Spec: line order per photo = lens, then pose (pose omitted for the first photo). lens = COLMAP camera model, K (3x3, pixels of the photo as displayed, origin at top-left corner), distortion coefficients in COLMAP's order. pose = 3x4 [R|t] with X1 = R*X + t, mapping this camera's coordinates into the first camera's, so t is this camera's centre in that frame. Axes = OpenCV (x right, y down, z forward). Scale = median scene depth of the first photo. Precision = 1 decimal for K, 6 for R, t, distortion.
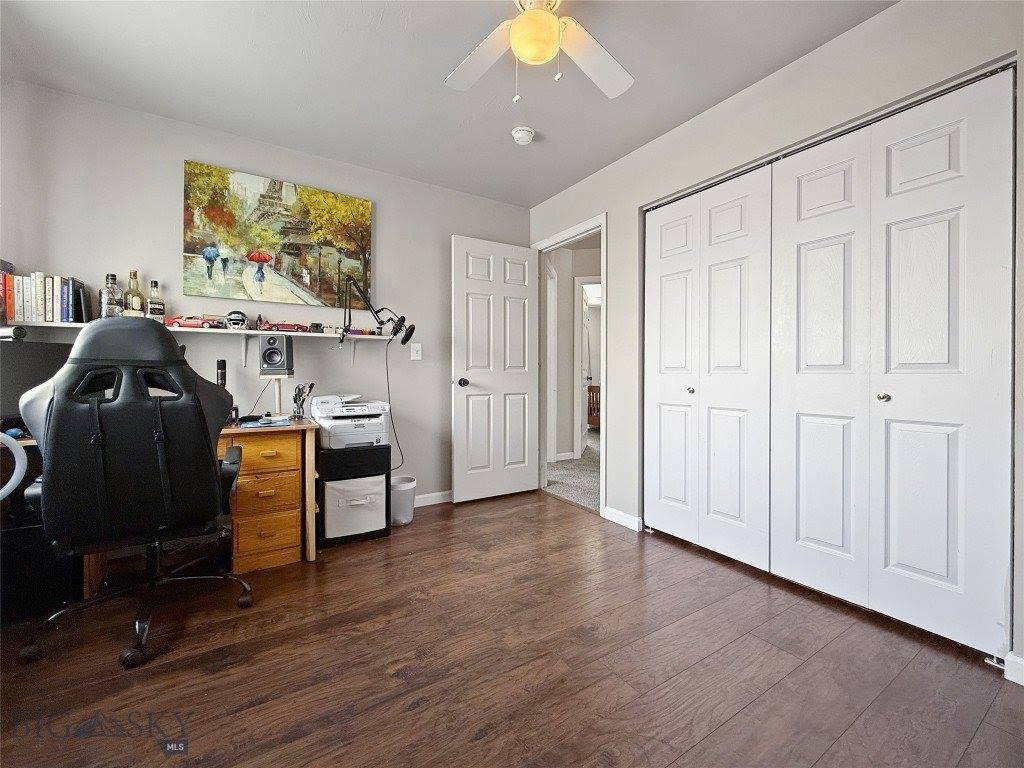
lens RADIAL K [[414.4, 0, 510.9], [0, 414.4, 377.1], [0, 0, 1]] dist [-0.001448, -0.000019]
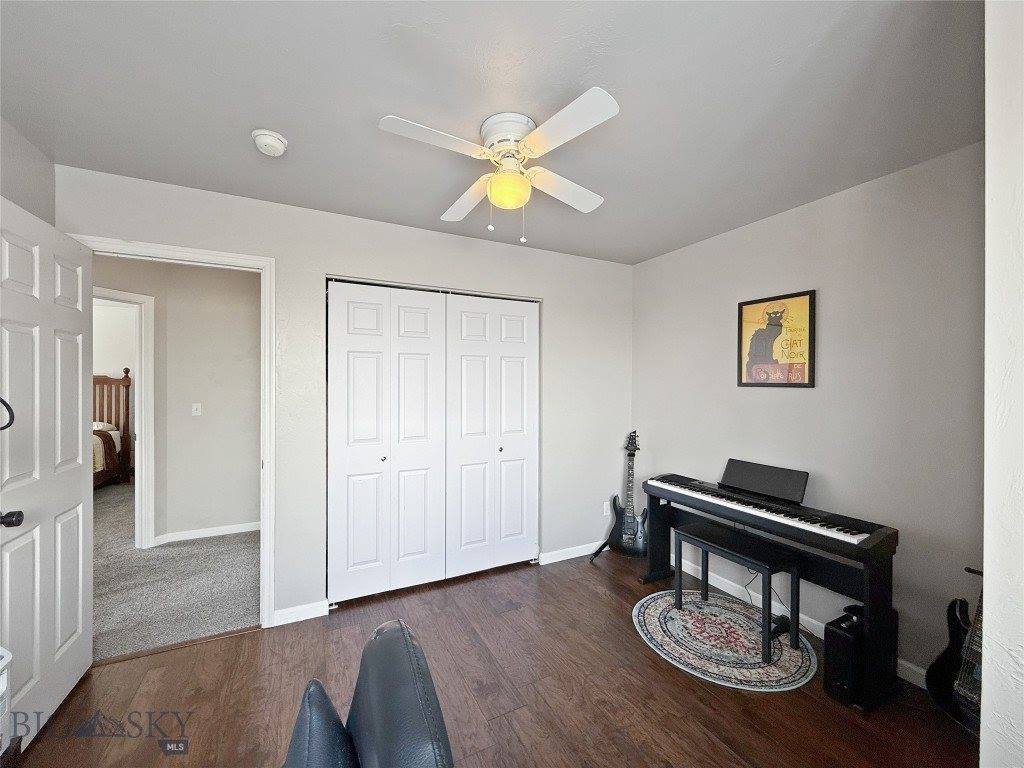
lens RADIAL K [[418.3, 0, 512.0], [0, 418.3, 384.0], [0, 0, 1]] dist [-0.001183, -0.000089]
pose [[0.093291, -0.001610, 0.995638, -0.721591], [0.004348, 0.999990, 0.001209, -0.184896], [-0.995629, 0.004216, 0.093297, 0.577474]]
